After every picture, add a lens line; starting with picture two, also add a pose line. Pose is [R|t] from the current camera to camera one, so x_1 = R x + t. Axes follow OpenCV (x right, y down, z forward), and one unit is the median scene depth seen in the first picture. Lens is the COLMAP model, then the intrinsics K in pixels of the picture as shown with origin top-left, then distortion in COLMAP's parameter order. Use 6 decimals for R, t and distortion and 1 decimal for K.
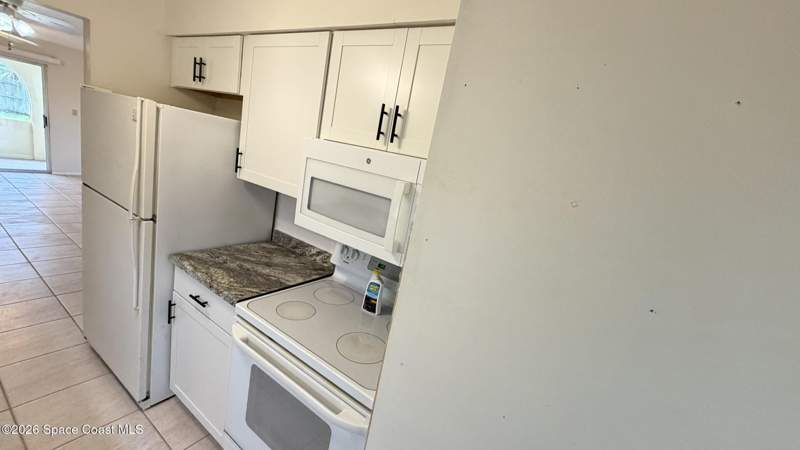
lens RADIAL K [[316.4, 0, 397.1], [0, 316.4, 228.5], [0, 0, 1]] dist [0.000914, 0.000224]
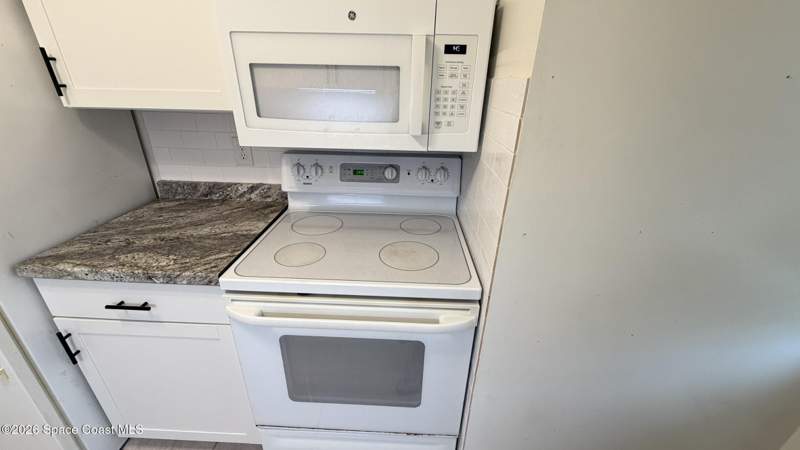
lens RADIAL K [[316.4, 0, 395.6], [0, 316.4, 227.0], [0, 0, 1]] dist [0.000914, 0.000224]
pose [[0.845580, -0.368169, 0.386583, -0.317031], [0.254697, 0.914634, 0.313964, 0.013220], [-0.469174, -0.167020, 0.867168, 0.190704]]
